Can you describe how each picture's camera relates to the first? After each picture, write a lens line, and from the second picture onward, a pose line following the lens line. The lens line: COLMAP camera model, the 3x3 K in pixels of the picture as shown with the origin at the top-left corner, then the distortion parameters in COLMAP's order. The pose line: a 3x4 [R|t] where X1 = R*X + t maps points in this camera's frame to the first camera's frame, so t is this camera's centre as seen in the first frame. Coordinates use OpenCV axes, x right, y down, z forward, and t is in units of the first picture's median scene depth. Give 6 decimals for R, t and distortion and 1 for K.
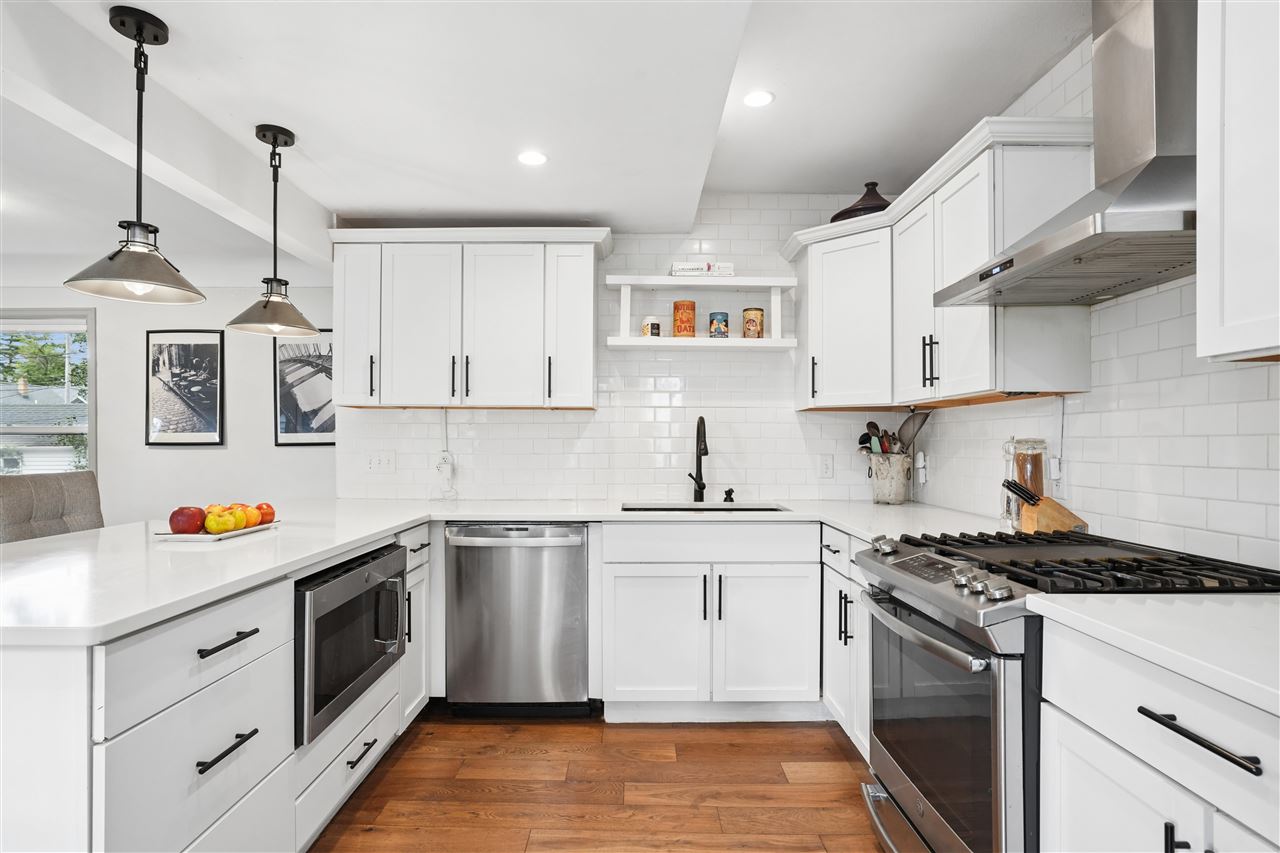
lens RADIAL K [[682.0, 0, 641.5], [0, 682.0, 448.4], [0, 0, 1]] dist [-0.032722, 0.001312]
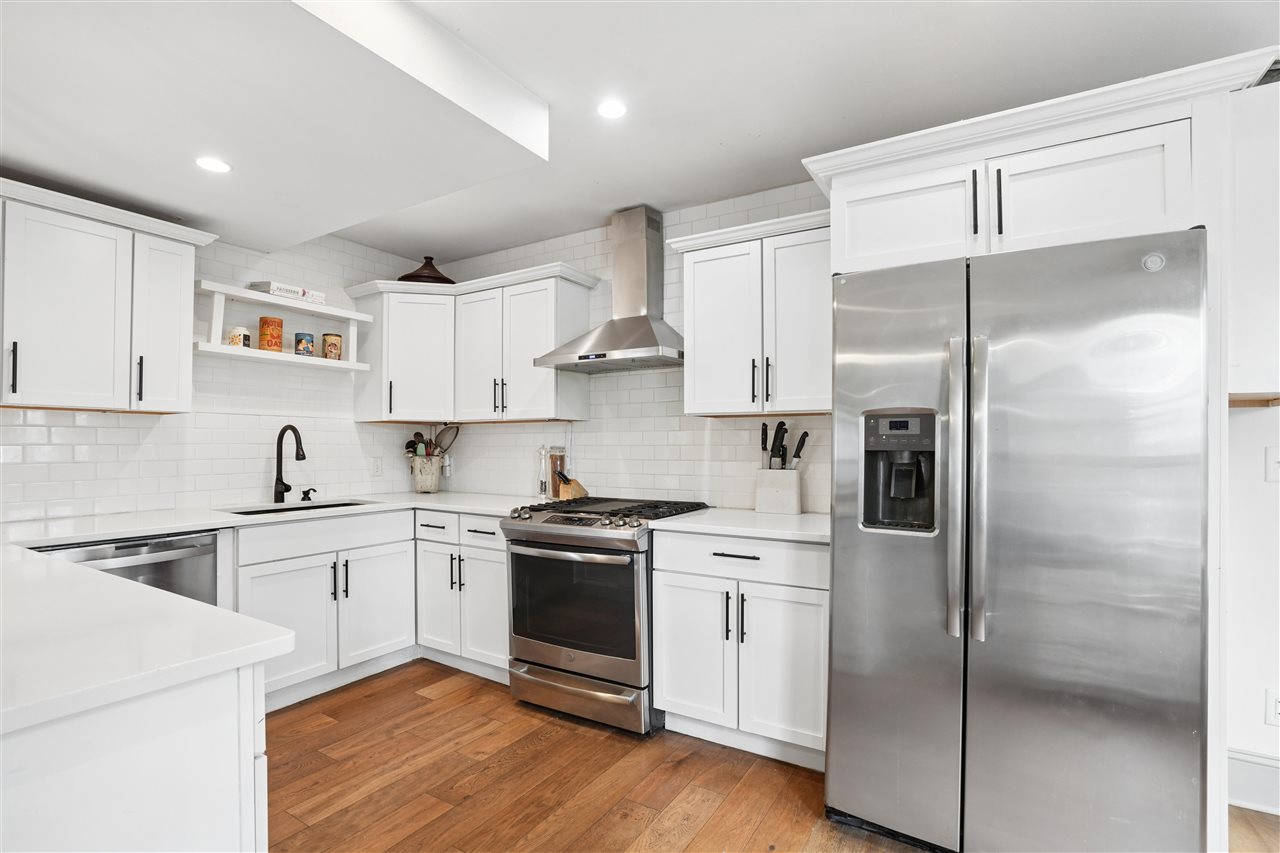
lens RADIAL K [[597.3, 0, 641.3], [0, 597.3, 441.3], [0, 0, 1]] dist [-0.001250, -0.000006]
pose [[0.529105, 0.004188, 0.848546, -0.455299], [0.006049, 0.999944, -0.008707, -0.008952], [-0.848535, 0.009739, 0.529050, 0.004984]]
